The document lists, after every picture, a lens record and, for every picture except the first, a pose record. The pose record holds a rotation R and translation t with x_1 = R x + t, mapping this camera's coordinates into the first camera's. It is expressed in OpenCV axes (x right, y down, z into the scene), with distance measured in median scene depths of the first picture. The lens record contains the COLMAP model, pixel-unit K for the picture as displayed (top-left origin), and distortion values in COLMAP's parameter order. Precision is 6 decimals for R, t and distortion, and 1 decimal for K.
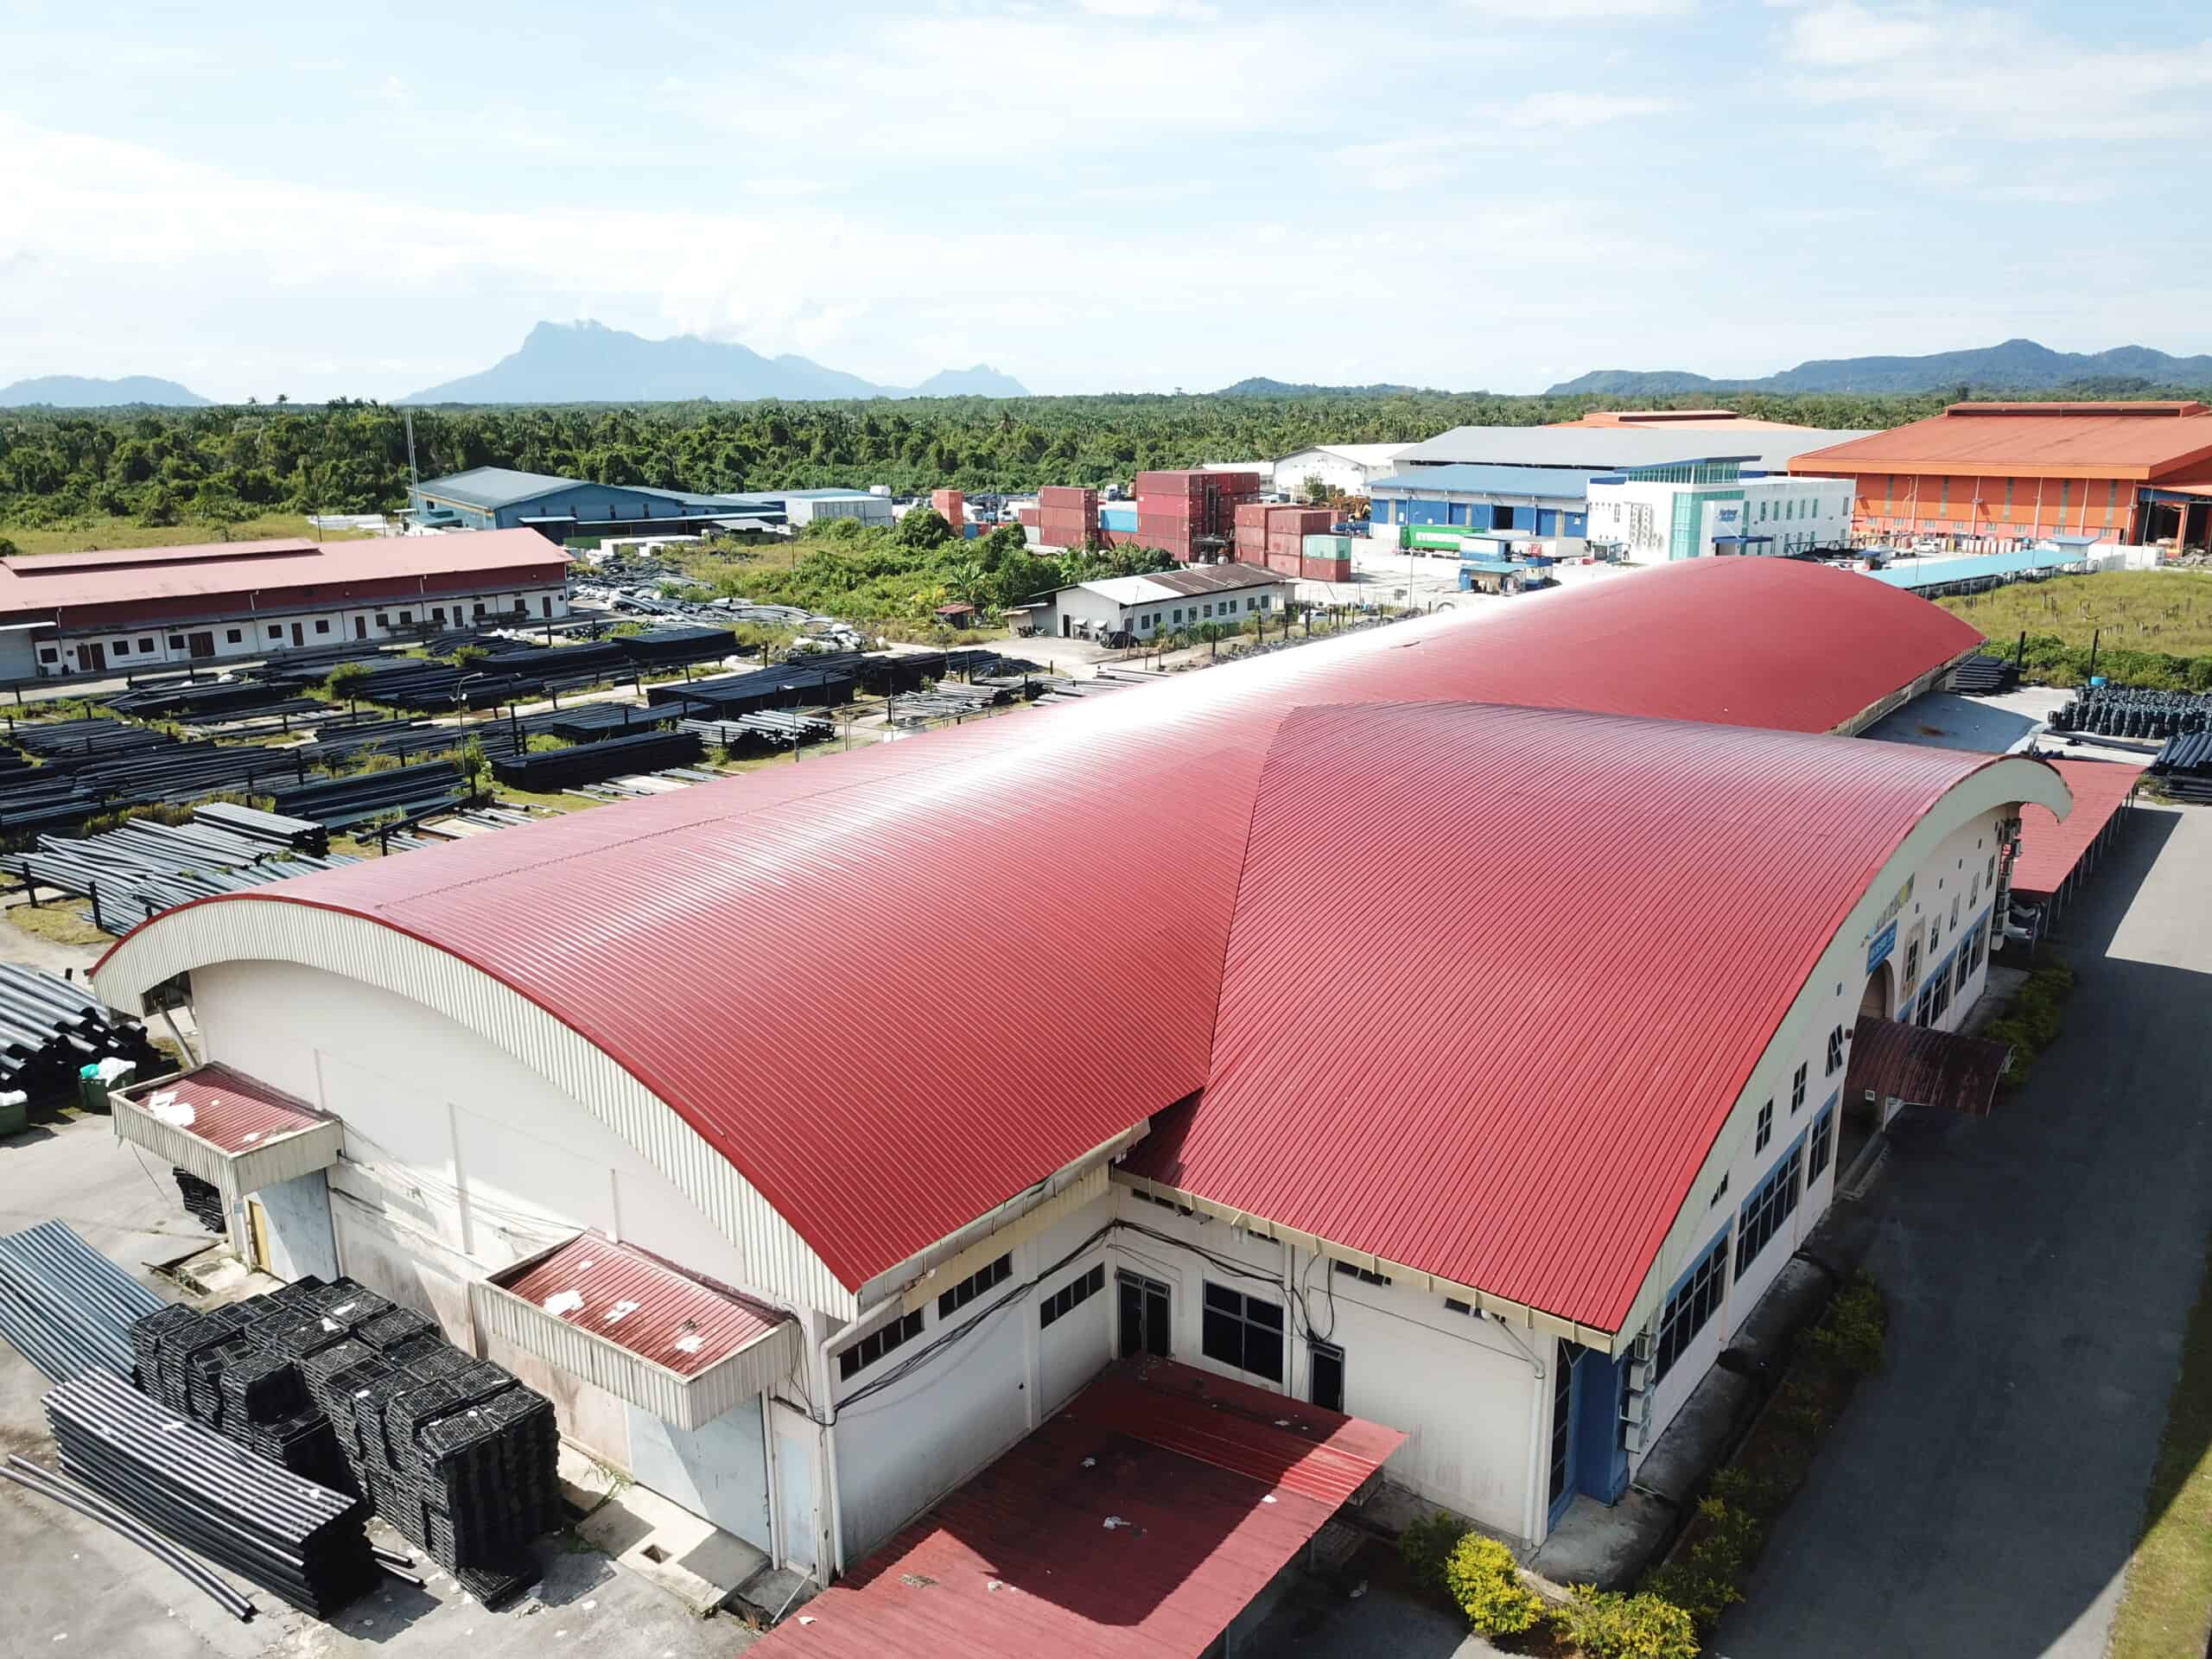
lens RADIAL K [[1695.2, 0, 1111.5], [0, 1695.2, 828.7], [0, 0, 1]] dist [0.005761, -0.001961]
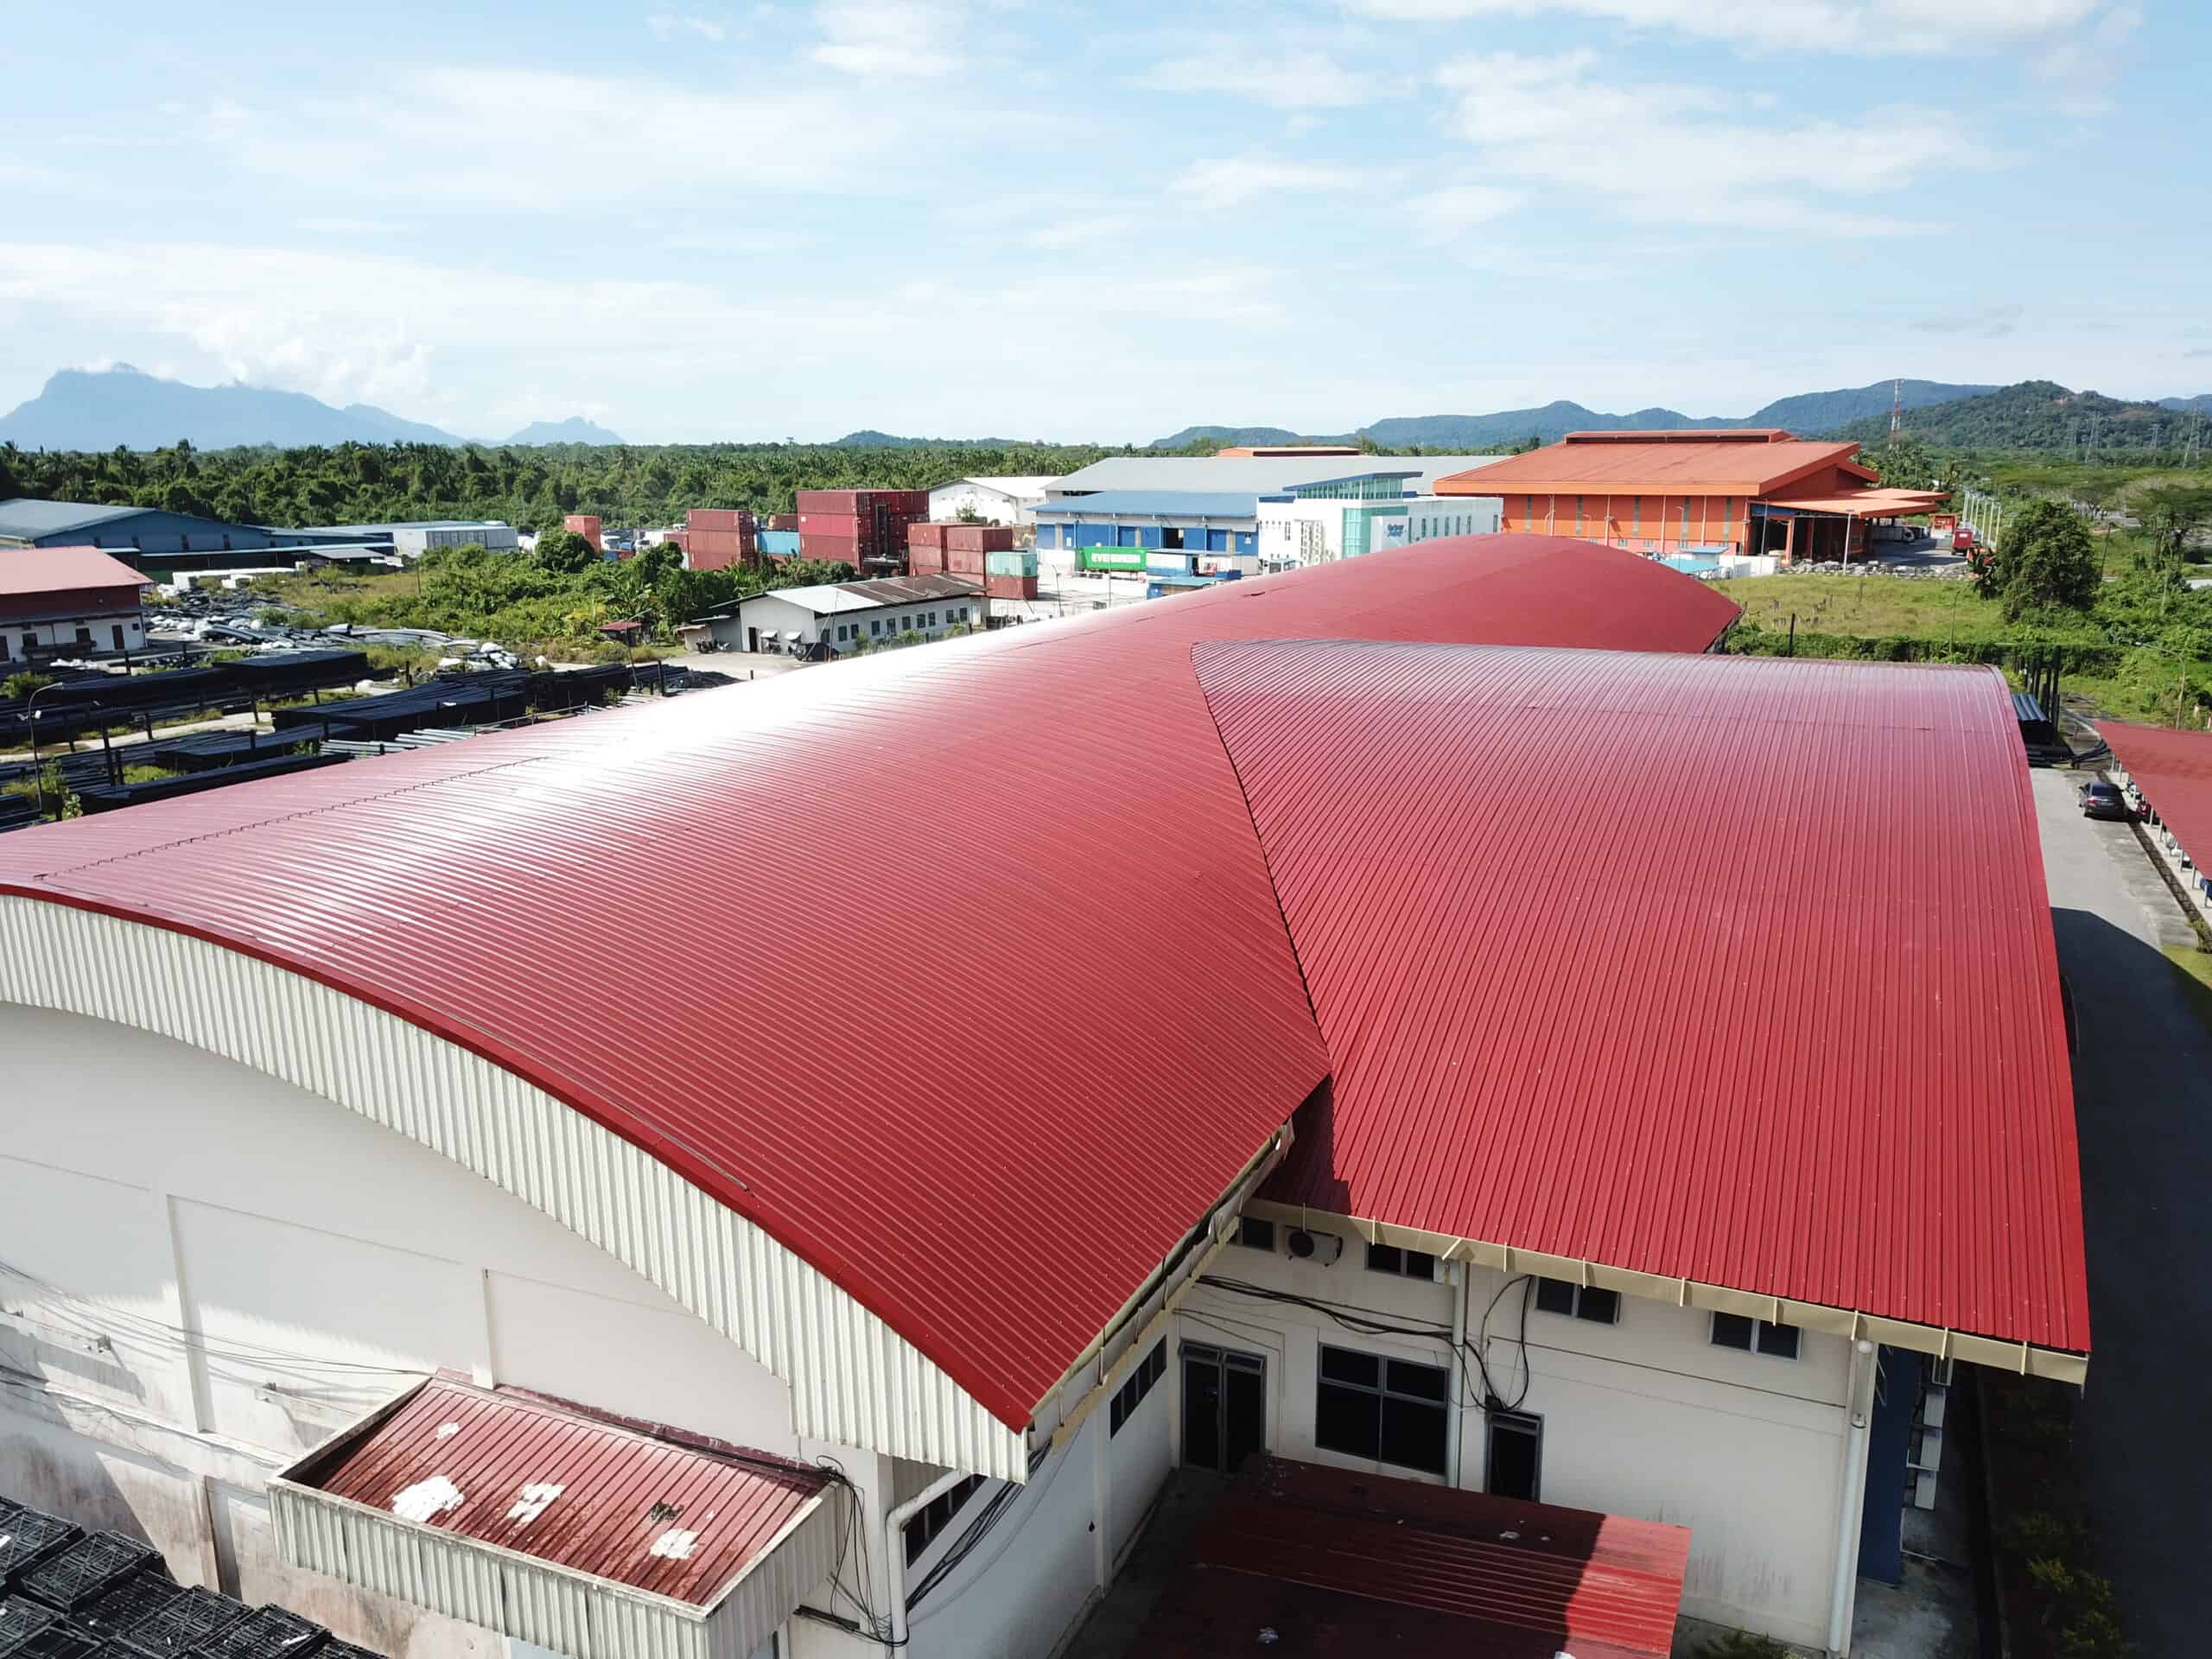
lens RADIAL K [[1695.2, 0, 1116.4], [0, 1695.2, 830.1], [0, 0, 1]] dist [0.005761, -0.001961]
pose [[0.974388, -0.044632, 0.220401, -0.060248], [0.051168, 0.998401, -0.024036, 0.020193], [-0.218976, 0.034698, 0.975113, 0.102216]]
